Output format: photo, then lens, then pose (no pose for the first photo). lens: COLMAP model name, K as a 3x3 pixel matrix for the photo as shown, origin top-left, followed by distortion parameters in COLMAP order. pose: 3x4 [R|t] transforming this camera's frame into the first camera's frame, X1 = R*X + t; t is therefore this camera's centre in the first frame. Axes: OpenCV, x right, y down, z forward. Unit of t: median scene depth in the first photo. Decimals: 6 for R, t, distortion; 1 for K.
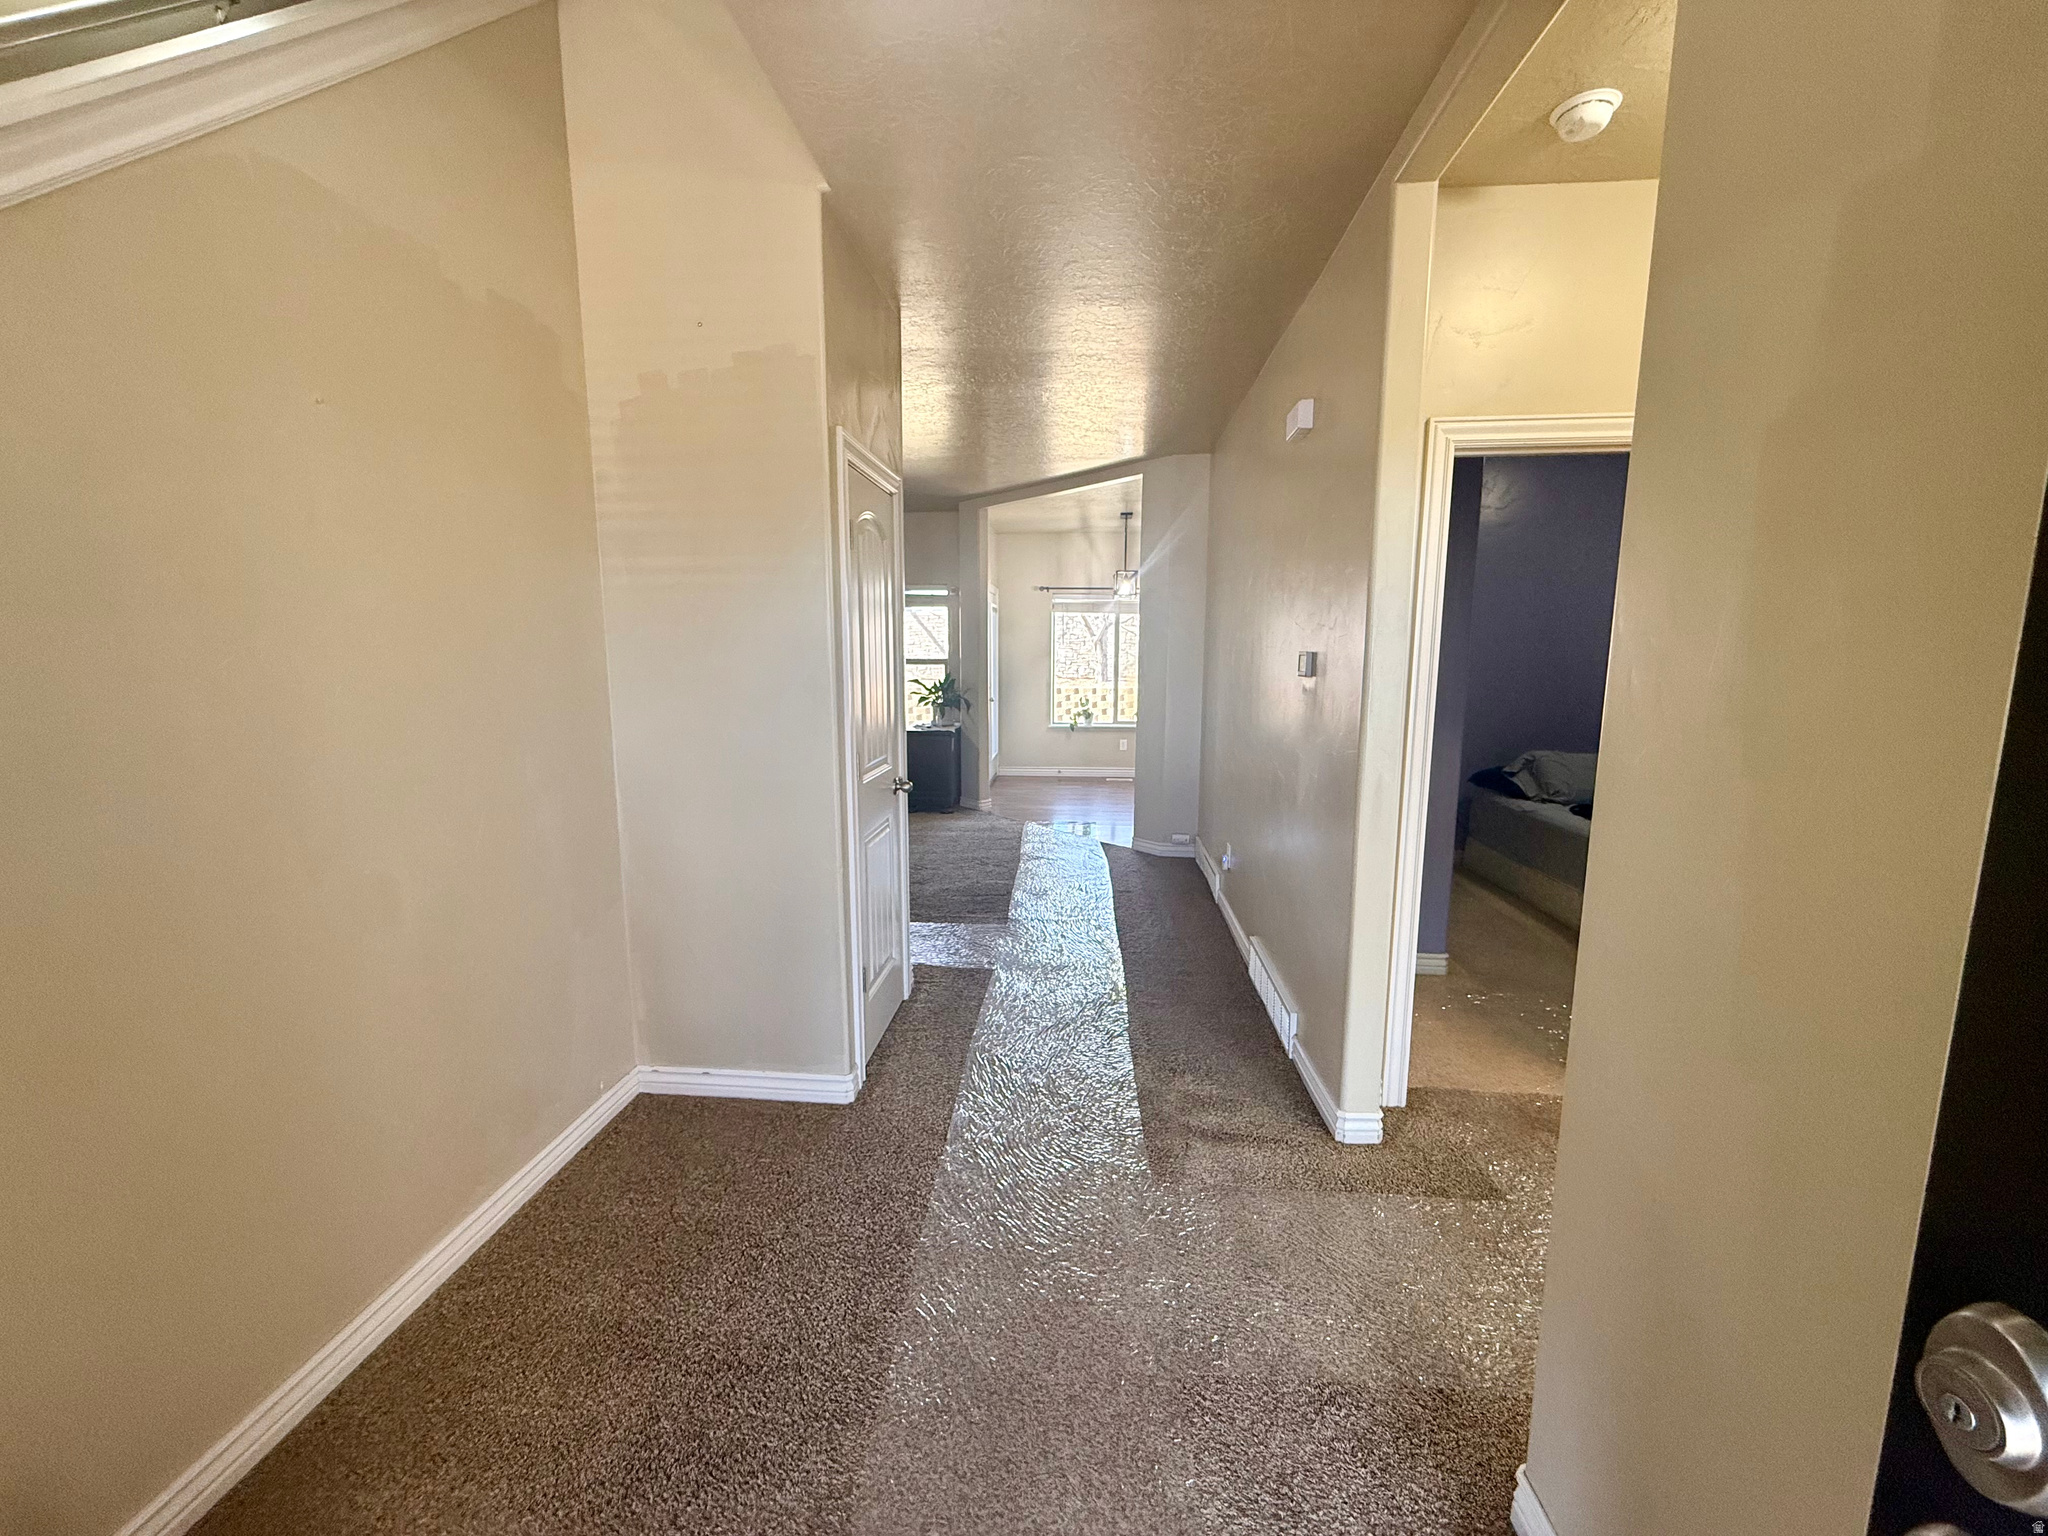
lens RADIAL K [[825.6, 0, 1024.4], [0, 825.6, 768.2], [0, 0, 1]] dist [0.003807, -0.000210]
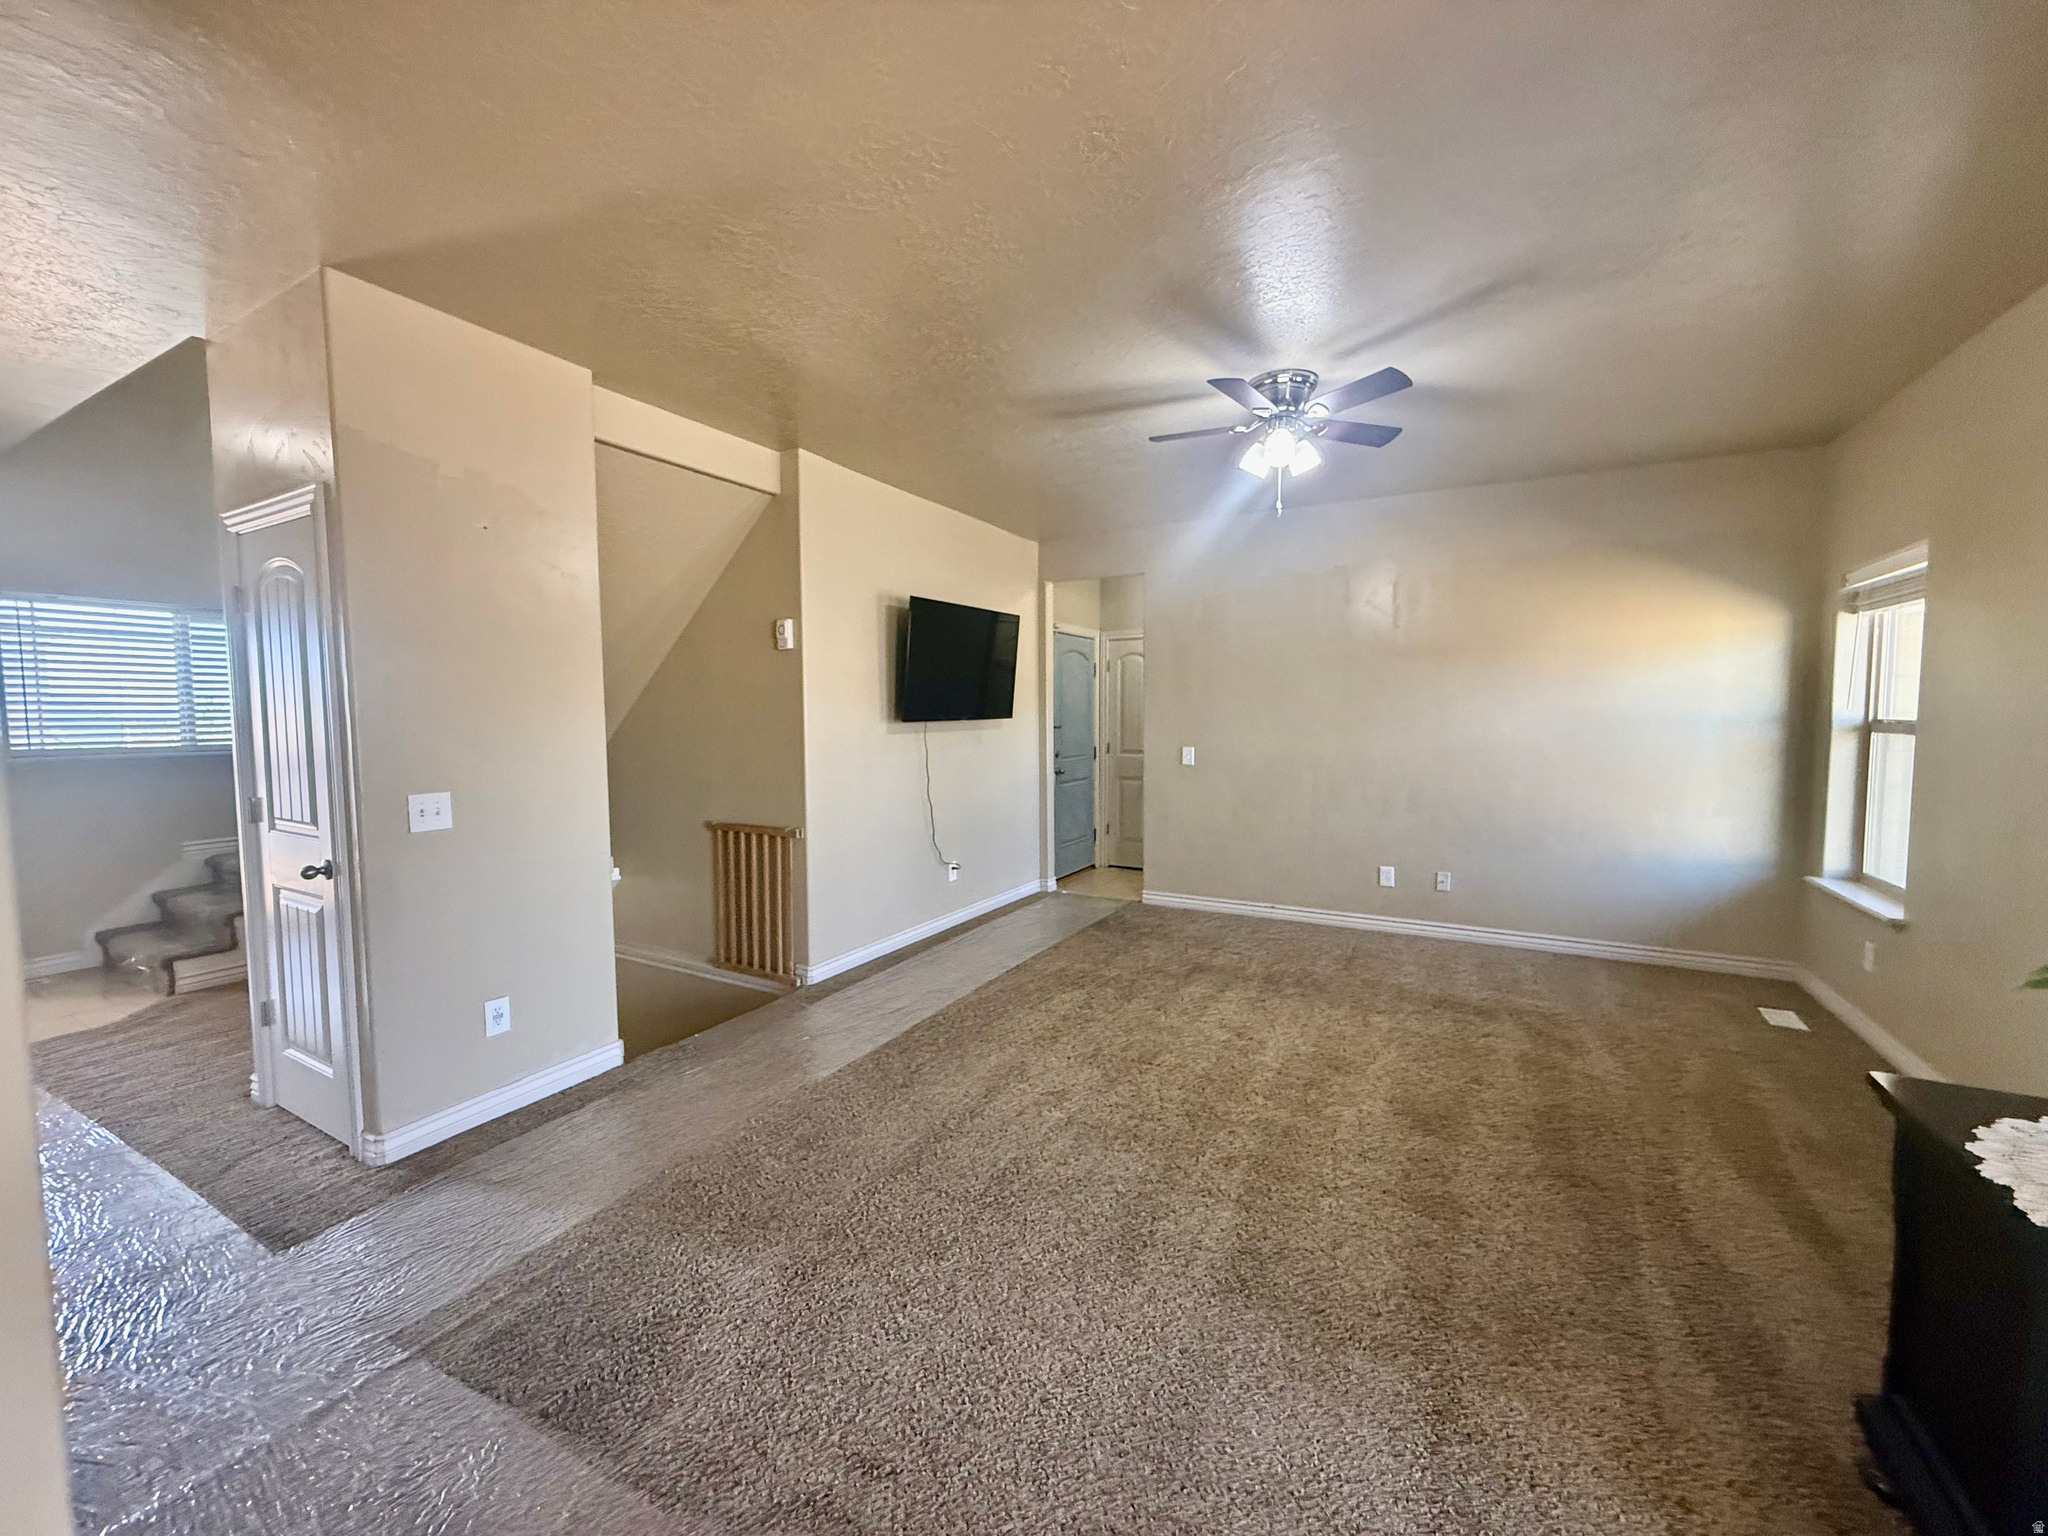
lens RADIAL K [[825.6, 0, 1017.2], [0, 825.6, 763.1], [0, 0, 1]] dist [0.003807, -0.000210]
pose [[-0.420663, 0.058173, -0.905350, 0.108727], [-0.127838, 0.984184, 0.122637, -0.101880], [0.898165, 0.167327, -0.406573, 0.728171]]
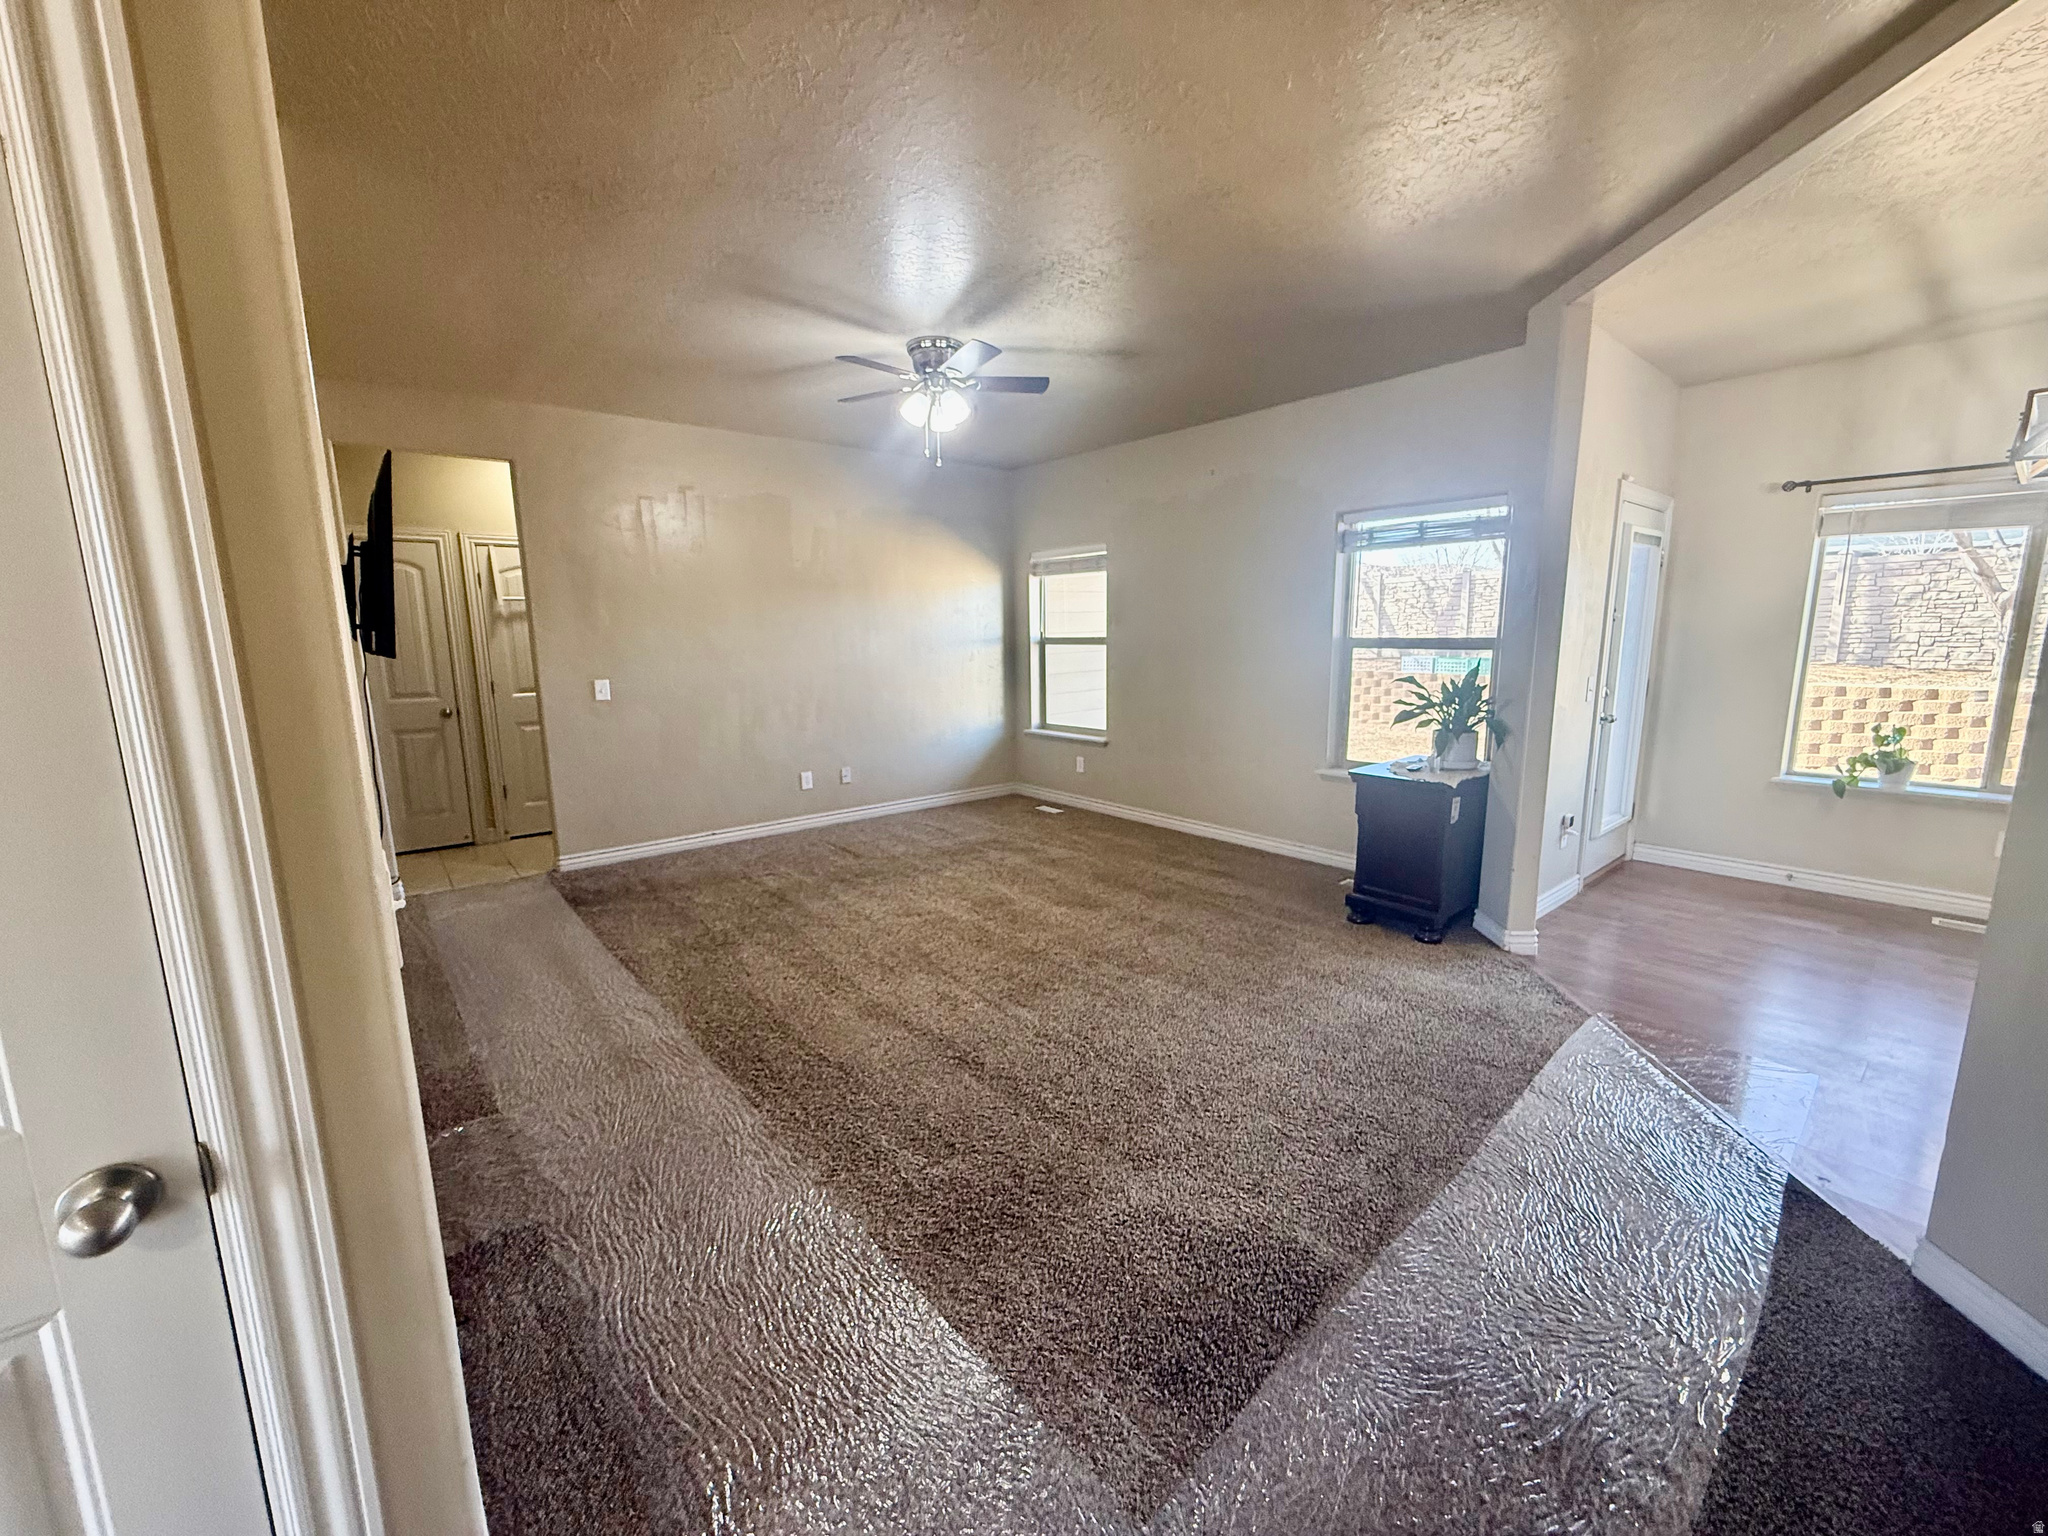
lens RADIAL K [[825.6, 0, 1017.9], [0, 825.6, 767.7], [0, 0, 1]] dist [0.003807, -0.000210]
pose [[0.699402, 0.108150, -0.706498, 0.067690], [-0.089786, 0.993949, 0.063268, -0.052765], [0.709066, 0.019184, 0.704881, 0.383723]]
